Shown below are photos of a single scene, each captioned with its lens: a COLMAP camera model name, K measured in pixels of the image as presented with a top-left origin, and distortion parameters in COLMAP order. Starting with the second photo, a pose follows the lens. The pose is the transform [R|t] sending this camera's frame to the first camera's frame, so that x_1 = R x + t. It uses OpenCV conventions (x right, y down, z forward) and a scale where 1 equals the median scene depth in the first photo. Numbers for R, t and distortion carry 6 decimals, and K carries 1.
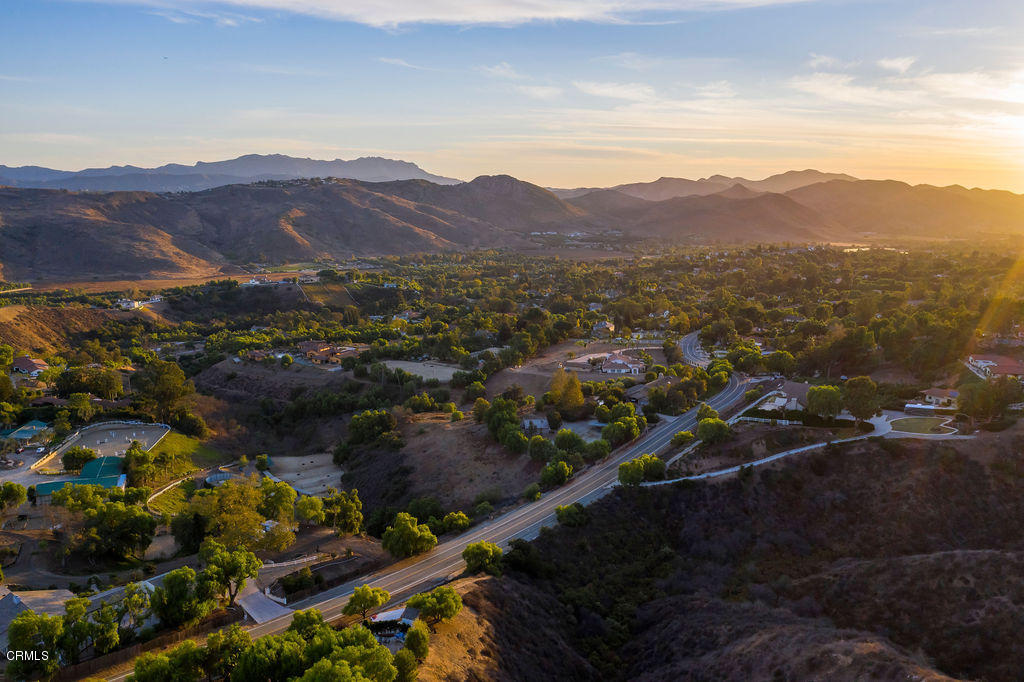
lens RADIAL K [[793.3, 0, 507.5], [0, 793.3, 352.5], [0, 0, 1]] dist [-0.014314, 0.004774]
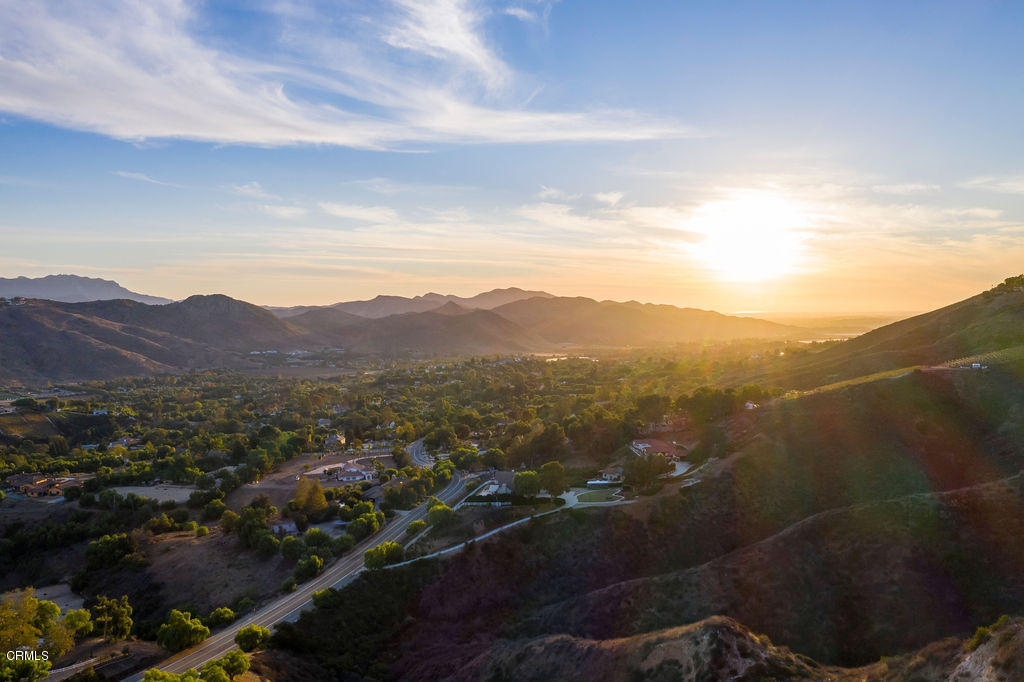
lens RADIAL K [[793.3, 0, 508.6], [0, 793.3, 344.3], [0, 0, 1]] dist [-0.014314, 0.004774]
pose [[0.939240, -0.023374, 0.342465, -0.026204], [0.076008, 0.987075, -0.141089, 0.010618], [-0.334740, 0.158546, 0.928877, -0.101046]]
